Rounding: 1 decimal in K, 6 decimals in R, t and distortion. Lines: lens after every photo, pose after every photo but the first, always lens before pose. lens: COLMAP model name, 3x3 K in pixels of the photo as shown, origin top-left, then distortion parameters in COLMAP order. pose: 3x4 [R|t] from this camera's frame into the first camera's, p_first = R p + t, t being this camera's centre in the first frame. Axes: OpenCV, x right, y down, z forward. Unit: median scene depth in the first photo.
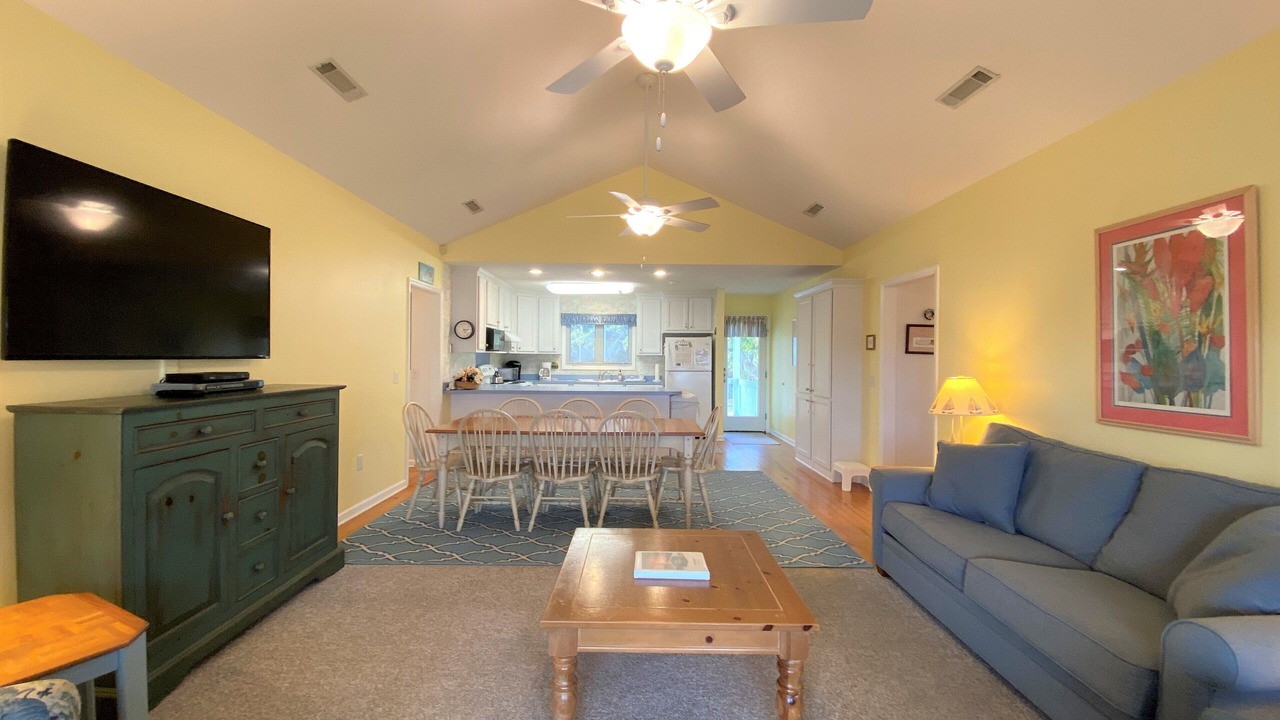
lens RADIAL K [[500.8, 0, 636.8], [0, 500.8, 357.1], [0, 0, 1]] dist [0.020475, -0.021750]
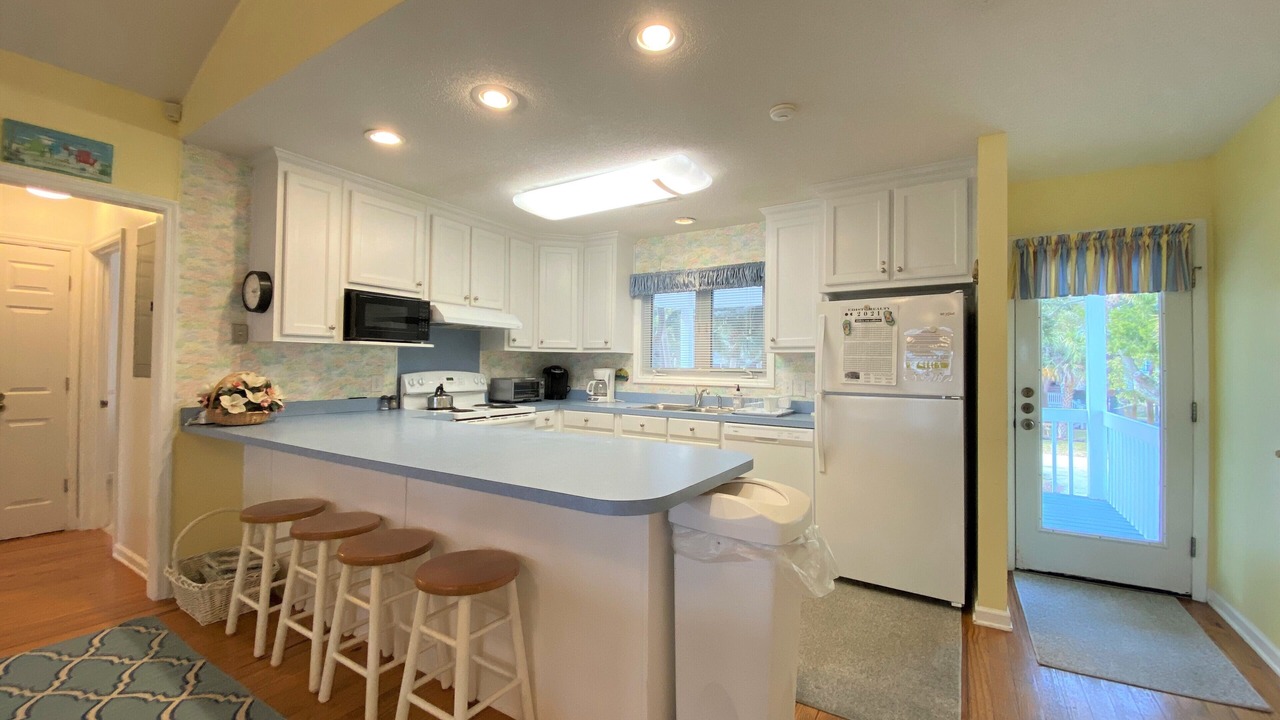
lens RADIAL K [[500.8, 0, 636.8], [0, 500.8, 357.1], [0, 0, 1]] dist [0.020475, -0.021750]
pose [[0.848620, -0.007211, -0.528954, 0.156949], [-0.004232, 0.999783, -0.020419, 0.010584], [0.528986, 0.019567, 0.848405, 0.681872]]
